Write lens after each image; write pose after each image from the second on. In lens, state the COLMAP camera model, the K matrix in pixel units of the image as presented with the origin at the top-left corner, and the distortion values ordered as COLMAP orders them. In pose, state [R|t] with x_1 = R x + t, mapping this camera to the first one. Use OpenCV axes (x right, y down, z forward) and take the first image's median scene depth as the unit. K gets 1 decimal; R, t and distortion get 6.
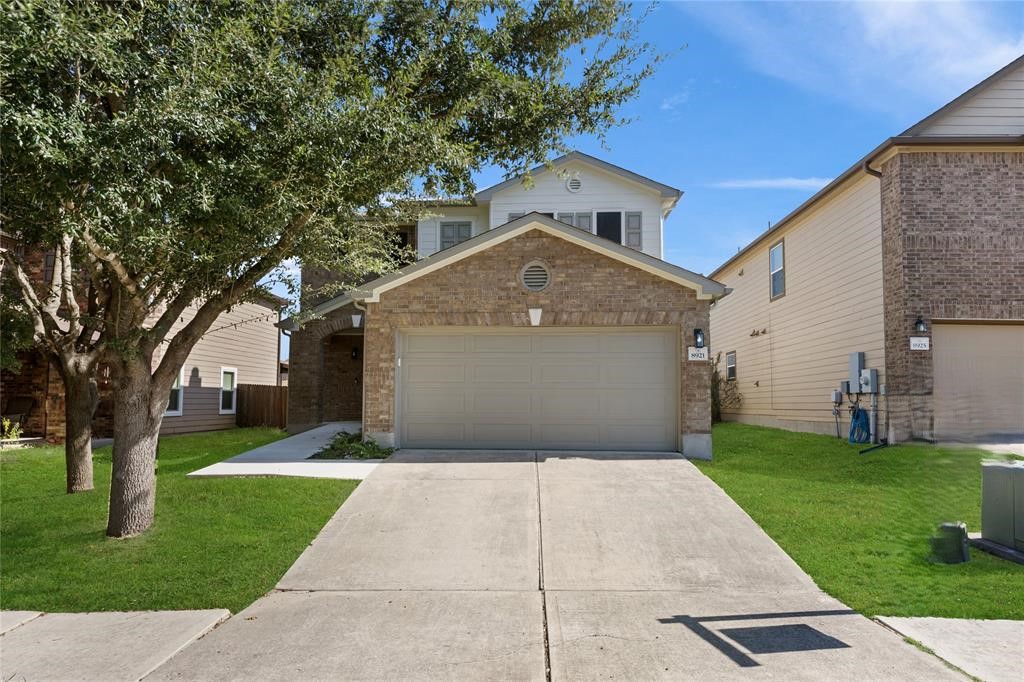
lens RADIAL K [[583.0, 0, 502.6], [0, 583.0, 371.8], [0, 0, 1]] dist [-0.005874, -0.000935]
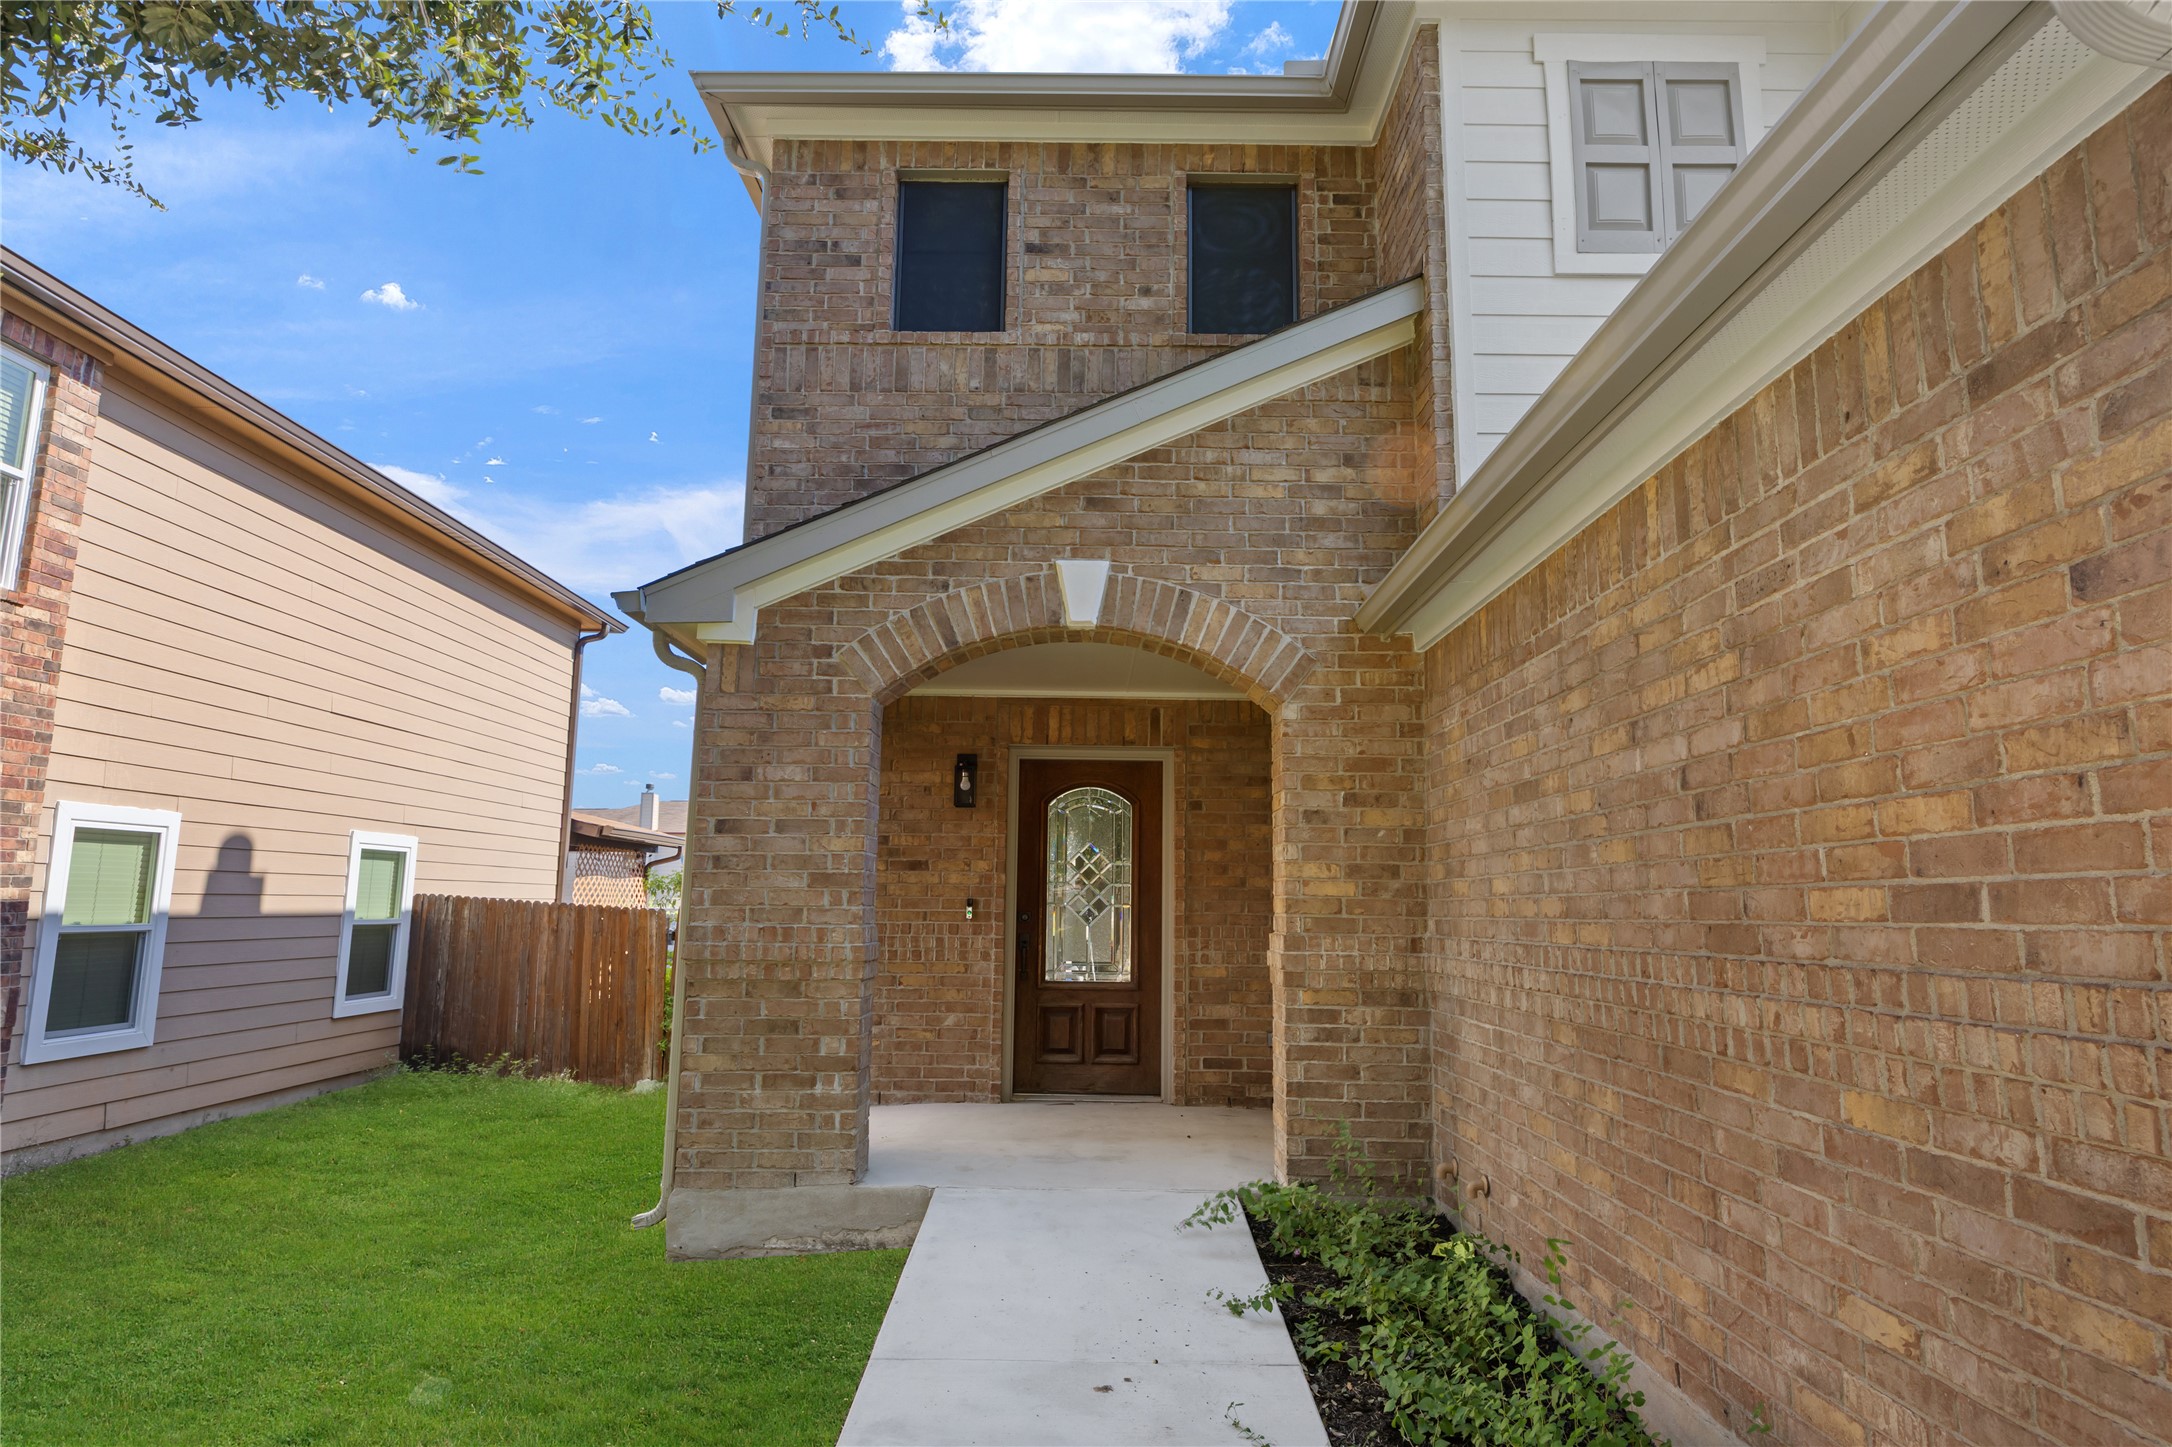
lens RADIAL K [[1236.6, 0, 1090.4], [0, 1236.6, 719.8], [0, 0, 1]] dist [-0.005874, -0.000935]
pose [[0.998505, 0.013766, 0.052906, -0.205655], [-0.008530, 0.995155, -0.097946, -0.008180], [-0.053998, 0.097348, 0.993784, 0.479149]]
